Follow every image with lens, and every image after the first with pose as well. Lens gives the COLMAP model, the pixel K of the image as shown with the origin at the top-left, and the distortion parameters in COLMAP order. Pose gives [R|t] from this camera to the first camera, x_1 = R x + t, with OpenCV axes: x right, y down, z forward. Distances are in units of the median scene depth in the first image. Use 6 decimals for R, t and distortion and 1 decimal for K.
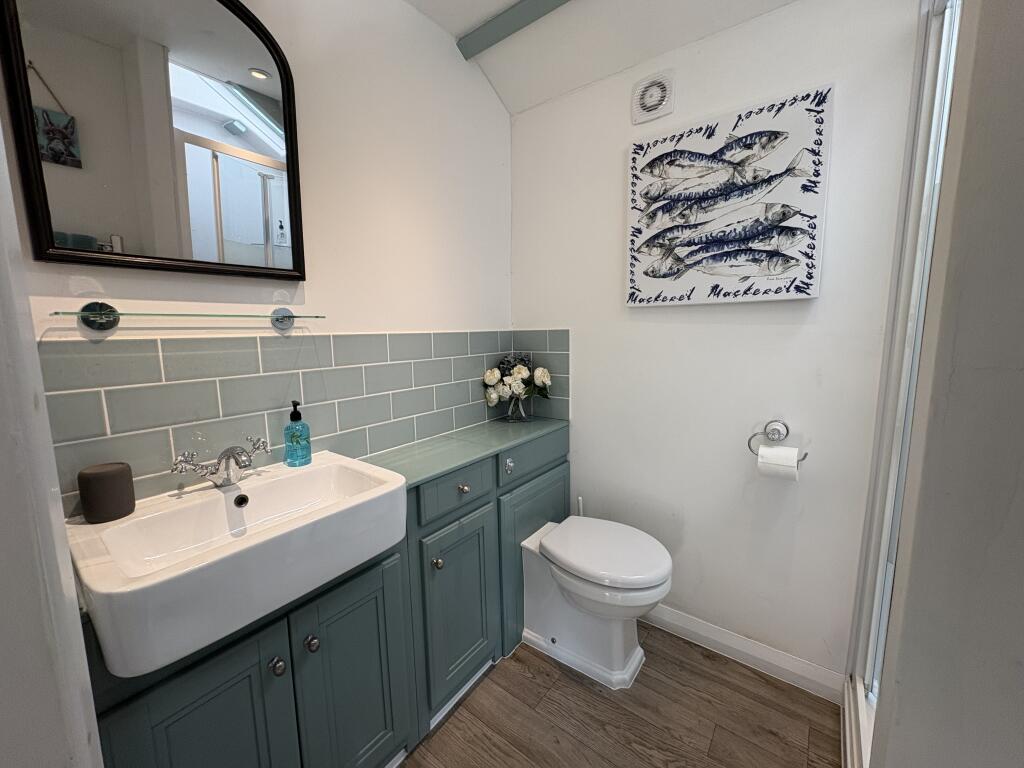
lens RADIAL K [[405.3, 0, 511.4], [0, 405.3, 382.7], [0, 0, 1]] dist [-0.002001, -0.000175]
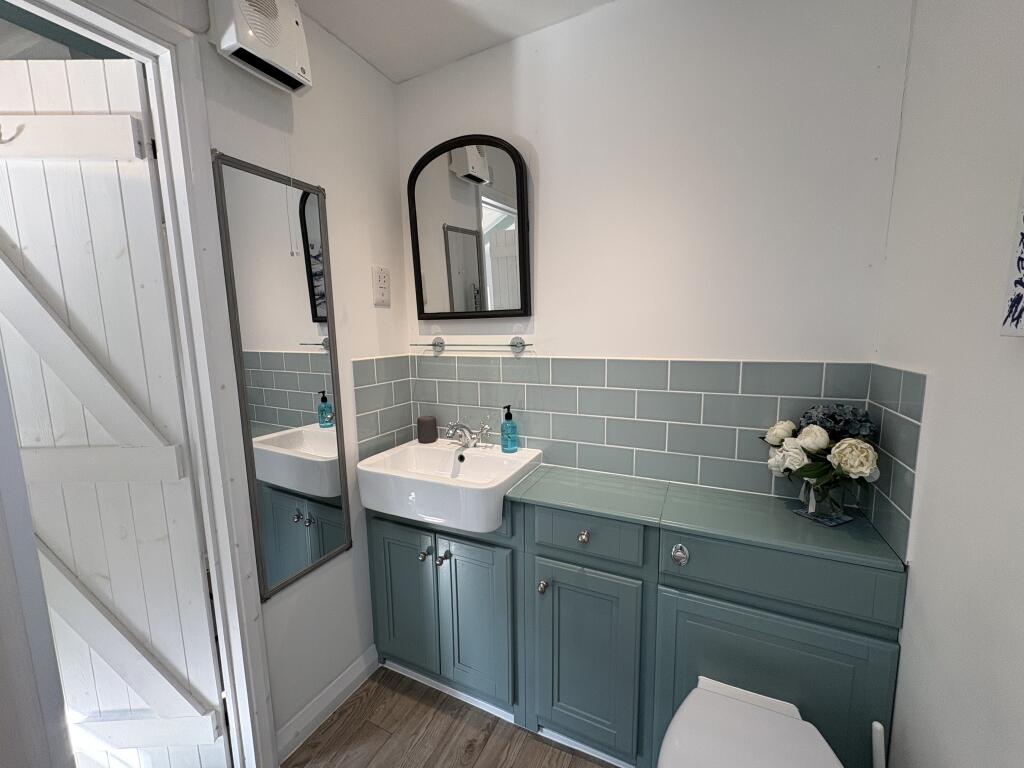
lens RADIAL K [[405.3, 0, 512.5], [0, 405.3, 381.7], [0, 0, 1]] dist [-0.002001, -0.000175]
pose [[0.201820, 0.136626, -0.969846, 0.721757], [-0.119425, 0.986267, 0.114088, -0.175250], [0.972114, 0.092799, 0.215365, 0.645097]]
